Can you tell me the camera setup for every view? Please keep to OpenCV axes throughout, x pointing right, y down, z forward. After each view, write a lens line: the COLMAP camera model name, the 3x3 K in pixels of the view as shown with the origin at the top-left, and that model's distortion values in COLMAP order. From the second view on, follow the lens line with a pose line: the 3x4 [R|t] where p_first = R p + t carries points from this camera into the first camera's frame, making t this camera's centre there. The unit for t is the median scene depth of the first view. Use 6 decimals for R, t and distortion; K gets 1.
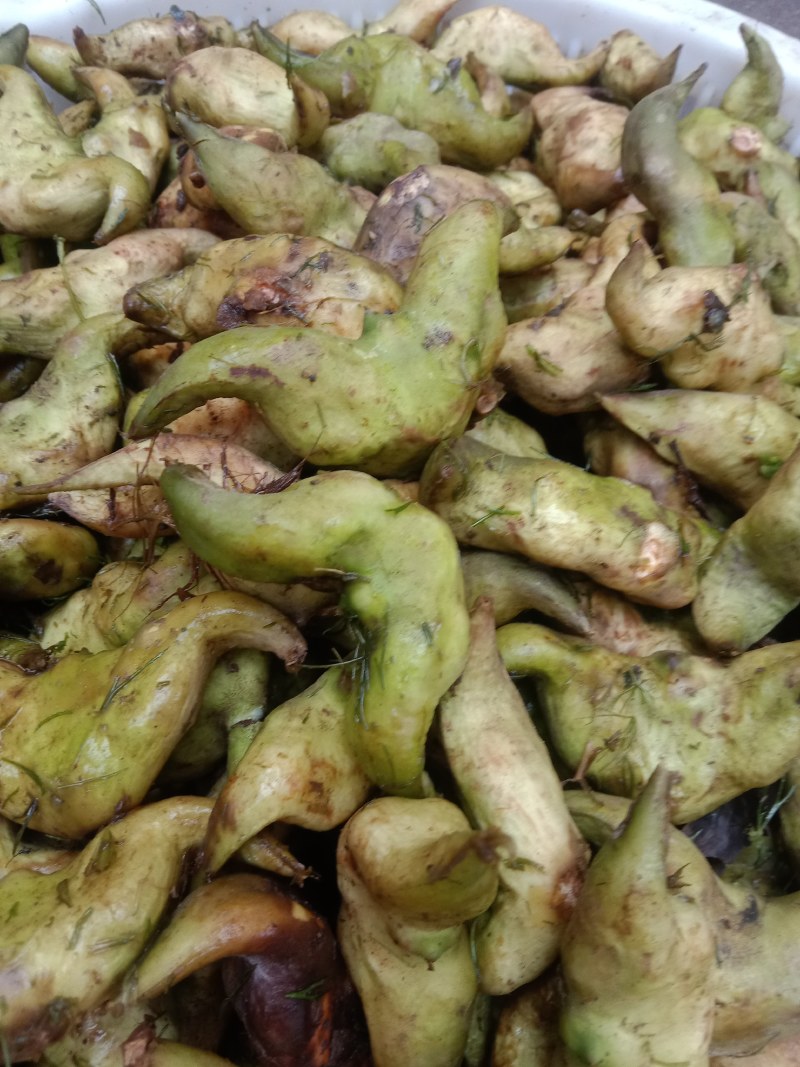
lens RADIAL K [[904.3, 0, 400.0], [0, 904.3, 533.5], [0, 0, 1]] dist [0.092076, -0.237124]
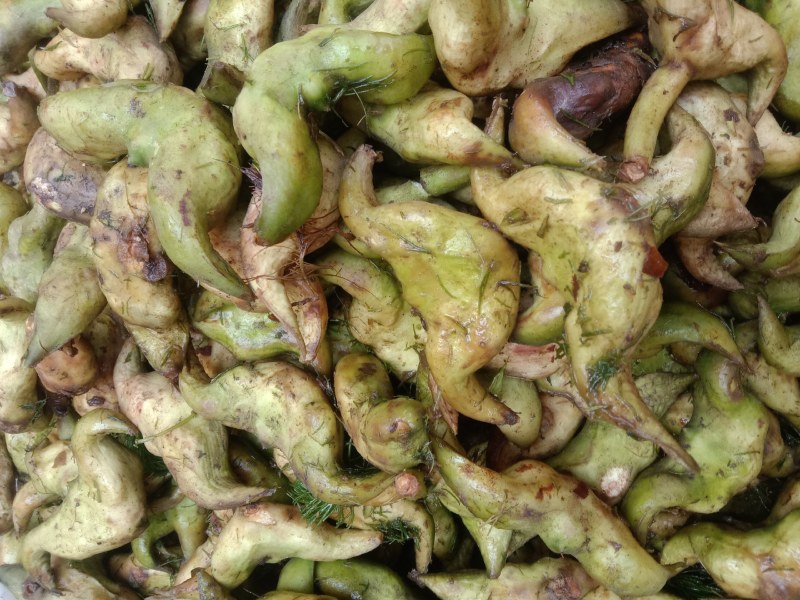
lens RADIAL K [[678.0, 0, 400.0], [0, 678.0, 300.0], [0, 0, 1]] dist [0.092076, -0.237124]
pose [[-0.242797, -0.967808, 0.066310, -0.399184], [0.966933, -0.235945, 0.096805, 0.015368], [-0.078043, 0.087621, 0.993092, -0.092579]]
